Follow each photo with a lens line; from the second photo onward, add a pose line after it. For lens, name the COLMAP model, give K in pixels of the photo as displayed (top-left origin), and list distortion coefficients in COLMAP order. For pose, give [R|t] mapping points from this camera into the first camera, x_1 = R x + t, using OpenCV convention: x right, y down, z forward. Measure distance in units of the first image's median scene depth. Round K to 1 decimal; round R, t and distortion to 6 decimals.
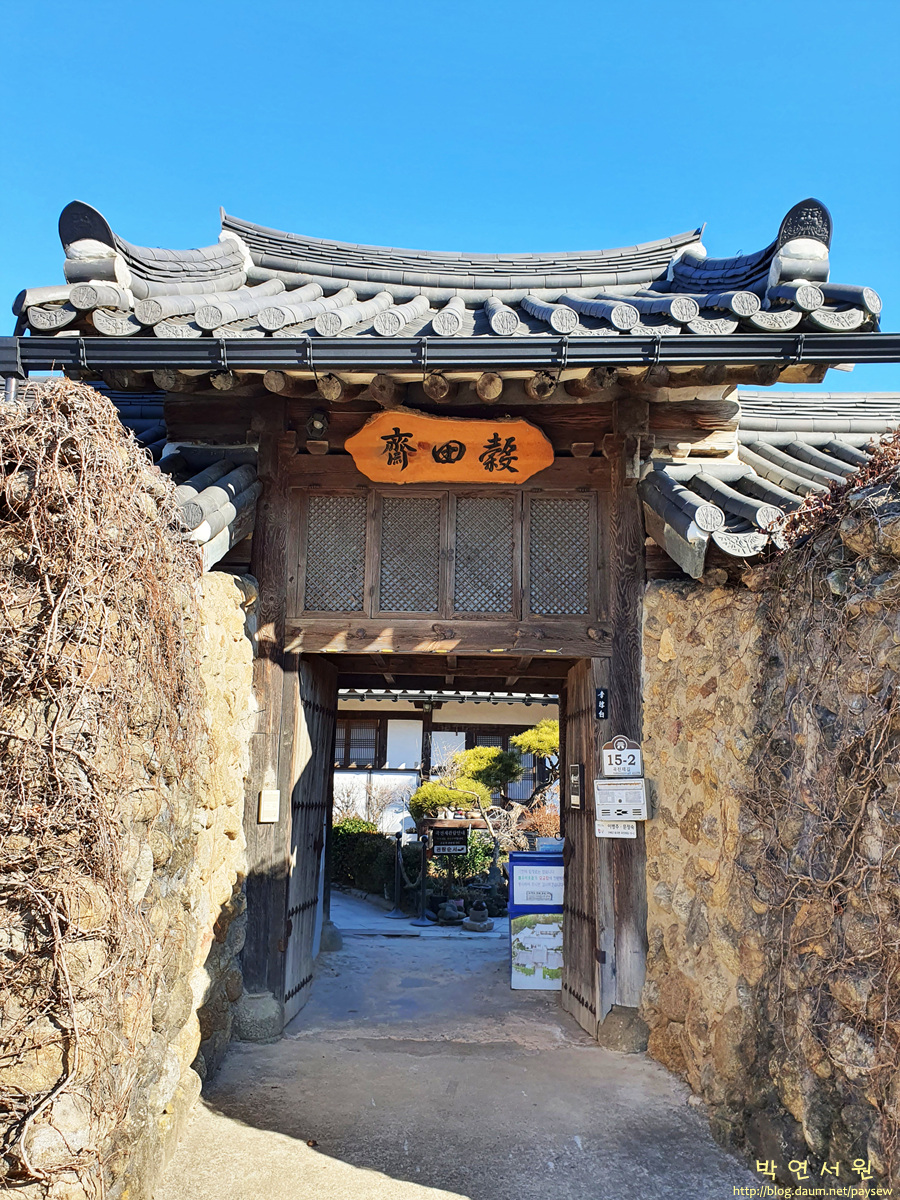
lens RADIAL K [[909.2, 0, 446.4], [0, 909.2, 603.7], [0, 0, 1]] dist [0.057336, -0.031412]
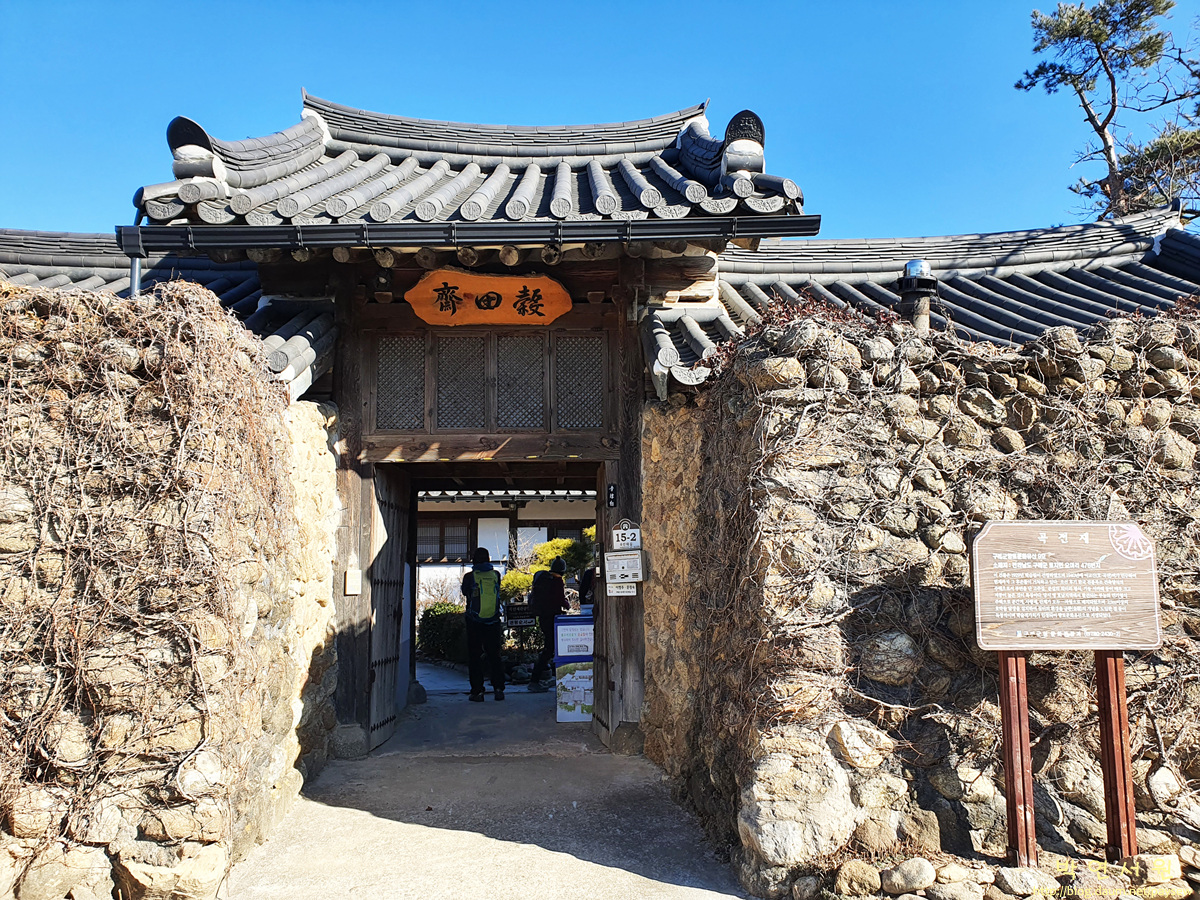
lens RADIAL K [[909.2, 0, 599.6], [0, 909.2, 445.8], [0, 0, 1]] dist [0.057336, -0.031412]
pose [[0.999008, -0.024290, 0.037317, 0.116908], [0.022627, 0.998760, 0.044338, -0.020476], [-0.038348, -0.043450, 0.998319, -0.308753]]
